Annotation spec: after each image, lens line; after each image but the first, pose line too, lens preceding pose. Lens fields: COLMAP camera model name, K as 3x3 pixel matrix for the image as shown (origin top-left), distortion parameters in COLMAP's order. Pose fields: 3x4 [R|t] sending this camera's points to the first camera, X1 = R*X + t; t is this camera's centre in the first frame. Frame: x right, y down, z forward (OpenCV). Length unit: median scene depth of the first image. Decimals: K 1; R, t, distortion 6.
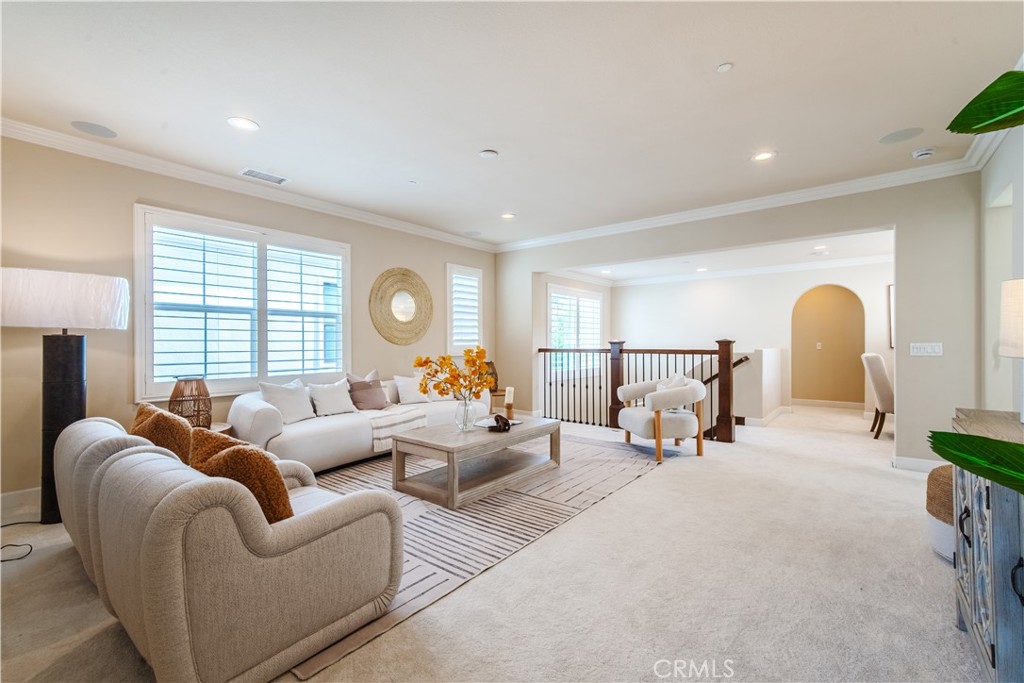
lens RADIAL K [[440.2, 0, 507.9], [0, 440.2, 342.8], [0, 0, 1]] dist [0.012746, 0.001152]
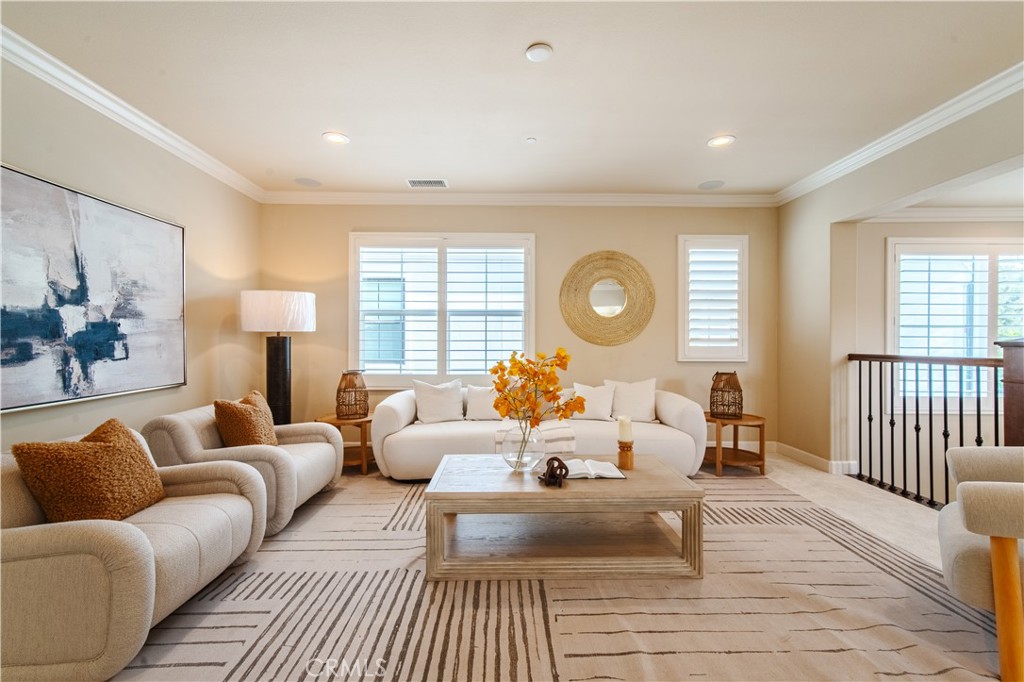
lens RADIAL K [[440.2, 0, 514.4], [0, 440.2, 340.6], [0, 0, 1]] dist [0.012746, 0.001152]
pose [[0.648582, -0.000693, -0.761144, 0.343108], [-0.003099, 0.999989, -0.003551, -0.001208], [0.761138, 0.004662, 0.648573, 0.440612]]
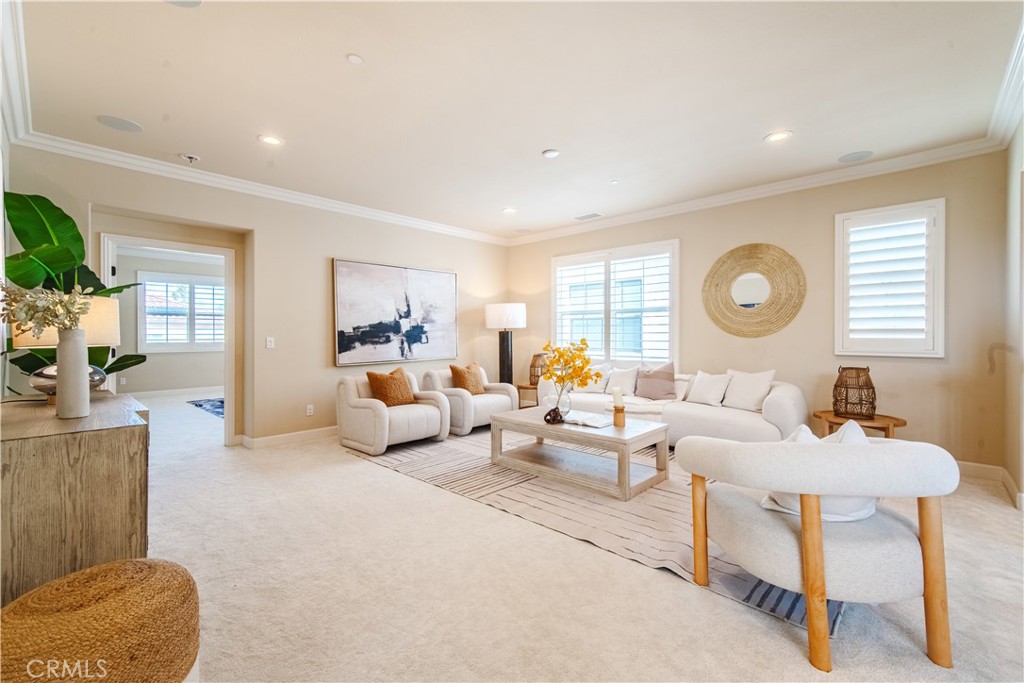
lens RADIAL K [[440.2, 0, 513.1], [0, 440.2, 339.5], [0, 0, 1]] dist [0.012746, 0.001152]
pose [[-0.073127, 0.011417, -0.997257, 0.796228], [0.000568, 0.999935, 0.011406, -0.000773], [0.997322, 0.000268, -0.073129, 0.789238]]
